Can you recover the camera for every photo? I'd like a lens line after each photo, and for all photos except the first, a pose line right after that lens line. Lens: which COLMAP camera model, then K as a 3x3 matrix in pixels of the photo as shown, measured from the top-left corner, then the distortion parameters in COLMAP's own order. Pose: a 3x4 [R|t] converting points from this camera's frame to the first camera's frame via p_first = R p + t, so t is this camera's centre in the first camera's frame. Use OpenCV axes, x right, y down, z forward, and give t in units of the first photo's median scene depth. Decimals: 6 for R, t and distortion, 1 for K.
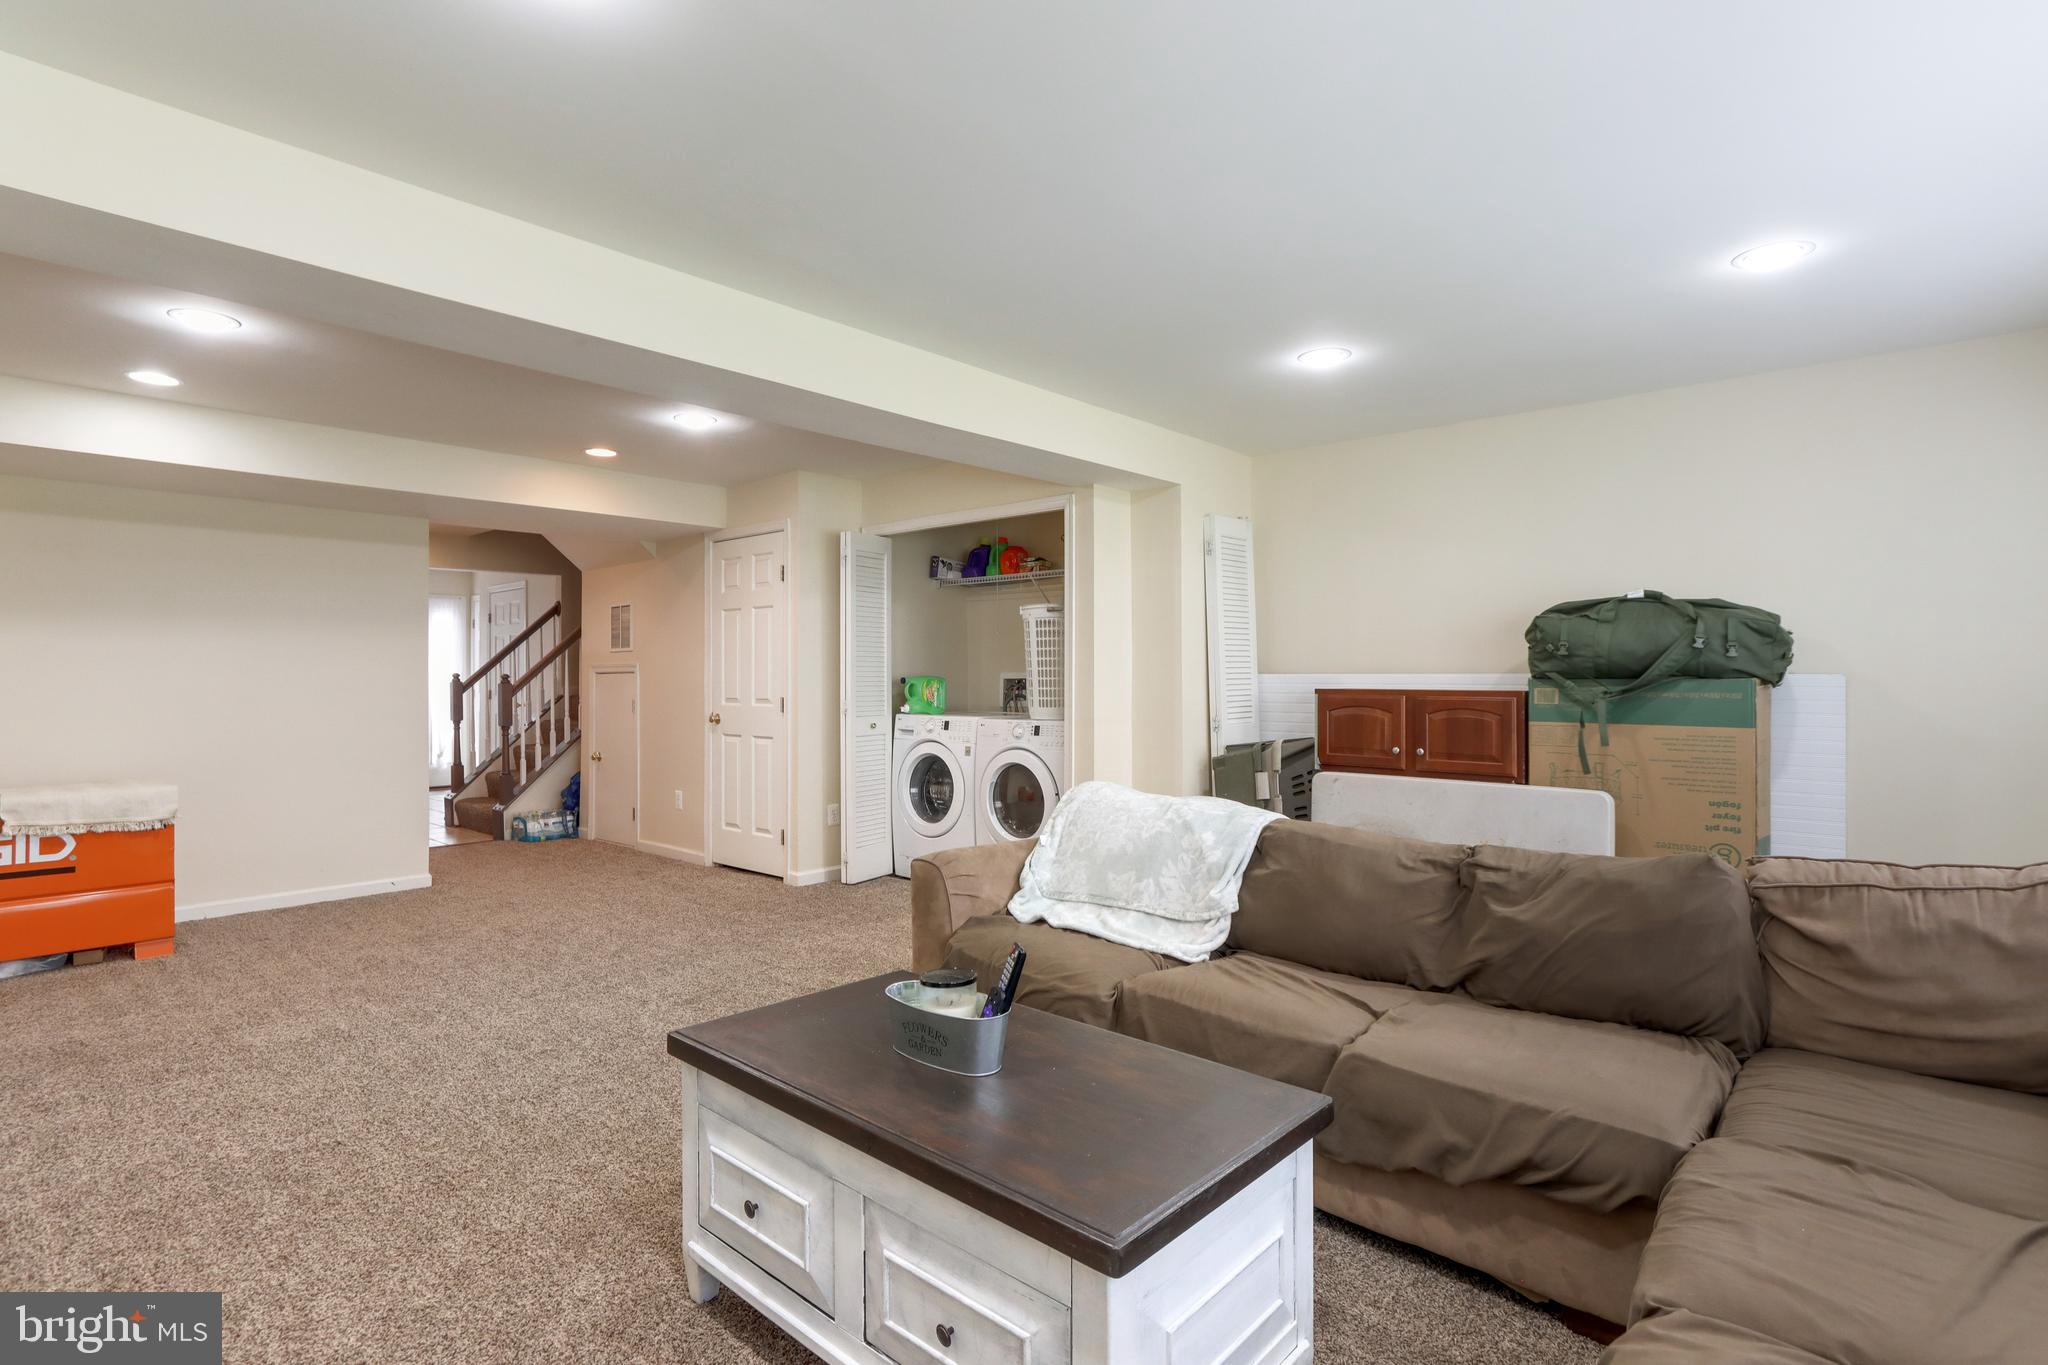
lens RADIAL K [[1014.4, 0, 1022.8], [0, 1014.4, 686.1], [0, 0, 1]] dist [-0.000796, 0.002563]
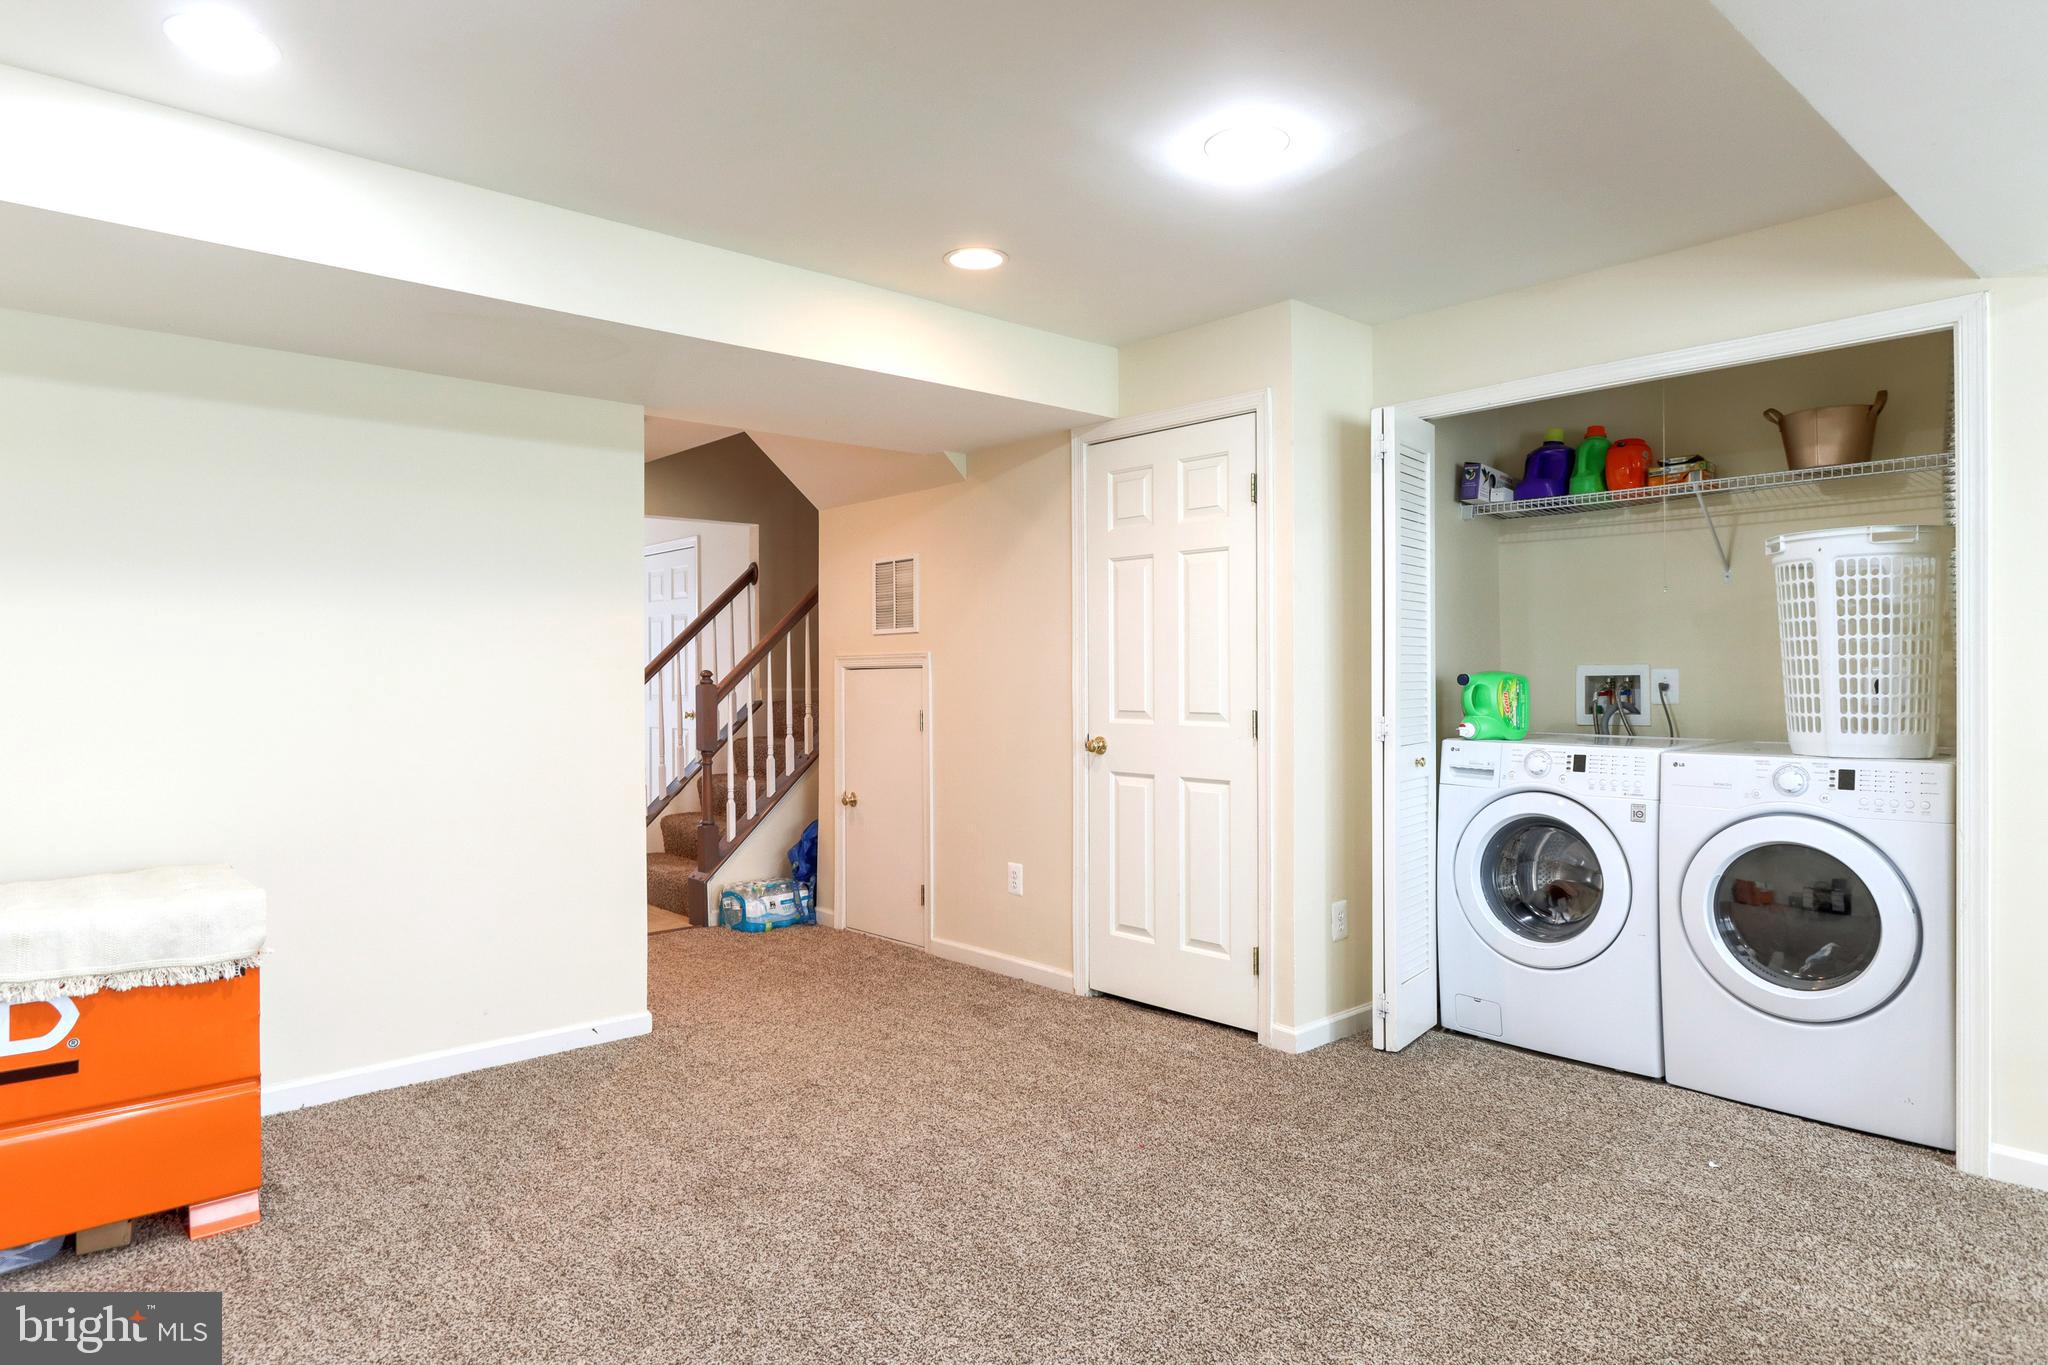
lens RADIAL K [[1187.2, 0, 1023.3], [0, 1187.2, 691.9], [0, 0, 1]] dist [-0.007480, 0.003760]
pose [[0.995180, -0.000216, -0.098065, -0.290636], [0.000882, 0.999977, 0.006752, -0.003407], [0.098061, -0.006806, 0.995157, 0.328526]]
